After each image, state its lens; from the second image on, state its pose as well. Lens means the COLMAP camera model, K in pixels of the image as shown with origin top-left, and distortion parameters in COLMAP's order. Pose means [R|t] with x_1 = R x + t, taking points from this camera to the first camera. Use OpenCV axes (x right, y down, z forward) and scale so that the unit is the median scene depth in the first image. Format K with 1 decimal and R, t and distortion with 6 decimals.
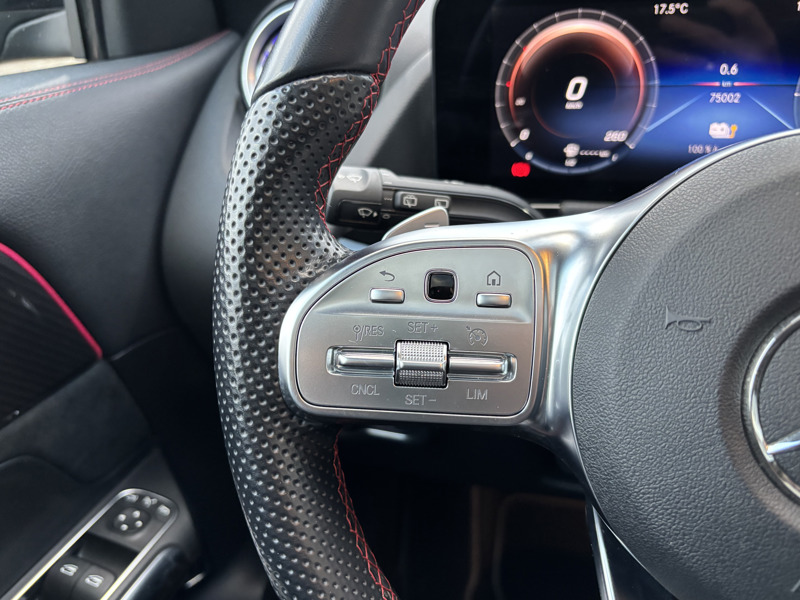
lens RADIAL K [[634.1, 0, 403.3], [0, 634.1, 286.8], [0, 0, 1]] dist [0.052241, -0.061417]
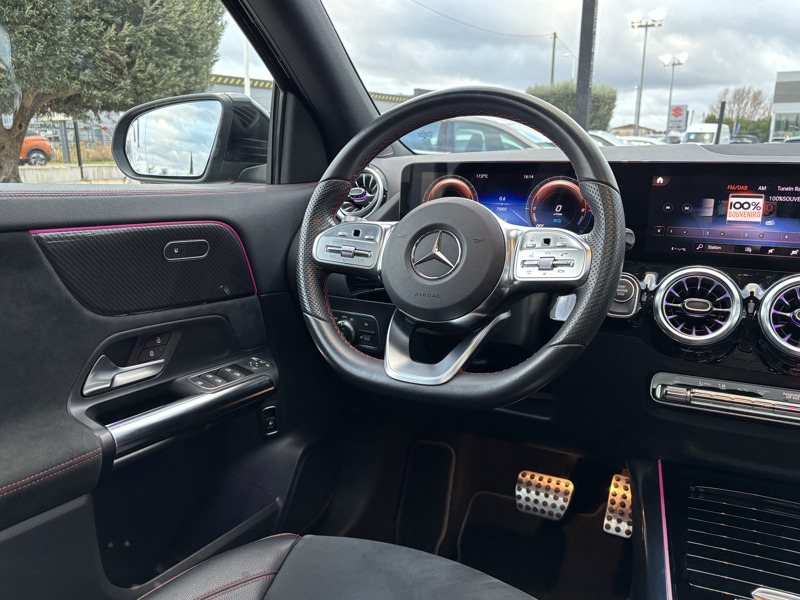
lens RADIAL K [[634.1, 0, 399.2], [0, 634.1, 308.4], [0, 0, 1]] dist [0.052241, -0.061417]
pose [[0.976393, 0.104167, -0.189224, 0.622749], [-0.143106, 0.968145, -0.205465, 0.683726], [0.161794, 0.227694, 0.960197, -1.455016]]
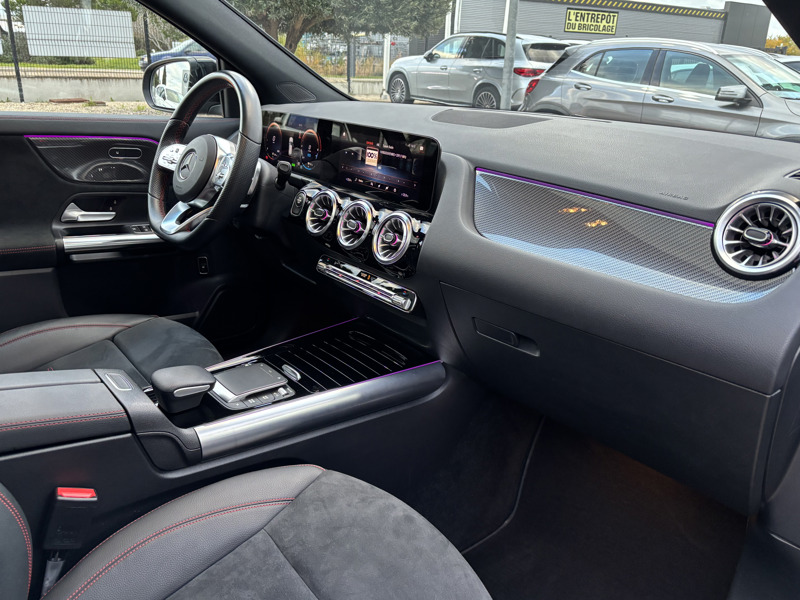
lens RADIAL K [[634.1, 0, 394.2], [0, 634.1, 300.6], [0, 0, 1]] dist [0.052241, -0.061417]
pose [[0.798598, 0.284984, -0.530118, 3.467458], [-0.339643, 0.940535, -0.006038, 0.444222], [0.496873, 0.184873, 0.847903, -1.949984]]
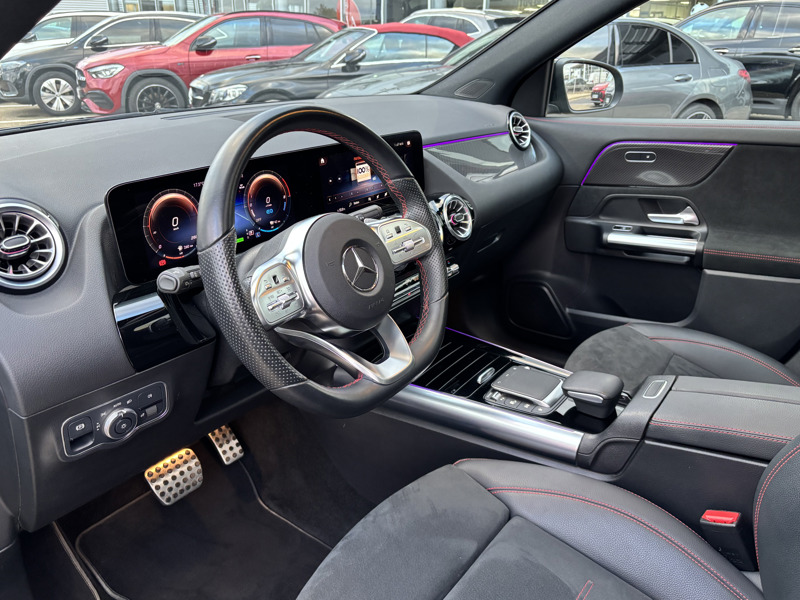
lens RADIAL K [[634.1, 0, 400.1], [0, 634.1, 304.2], [0, 0, 1]] dist [0.052241, -0.061417]
pose [[0.369691, -0.306629, 0.877102, -1.570358], [0.399724, 0.904645, 0.147778, -0.064618], [-0.838779, 0.295967, 0.457006, -0.638161]]
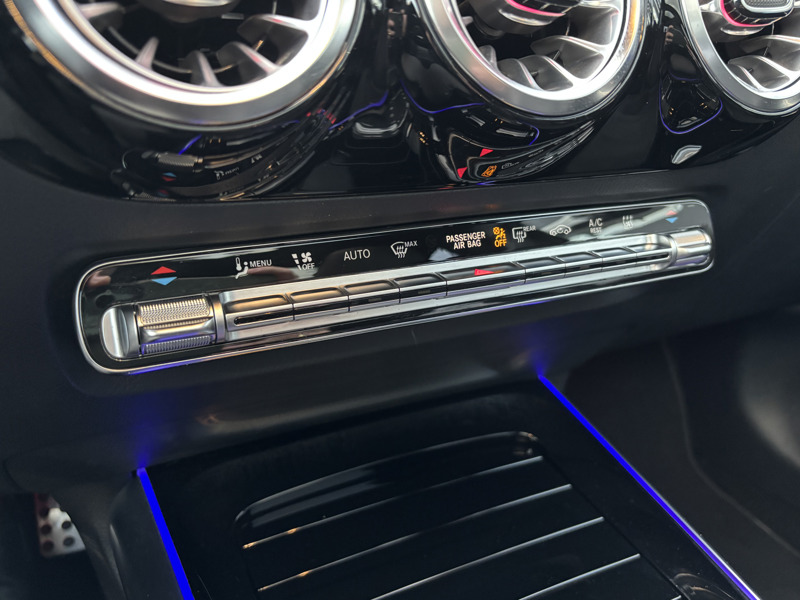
lens RADIAL K [[653.6, 0, 400.7], [0, 653.6, 297.2], [0, 0, 1]] dist [-0.005090, -0.008585]
pose [[0.761425, -0.186185, 0.620941, 0.950712], [0.189465, 0.979959, 0.061503, 0.355183], [-0.619948, 0.070817, 0.781441, 0.260200]]
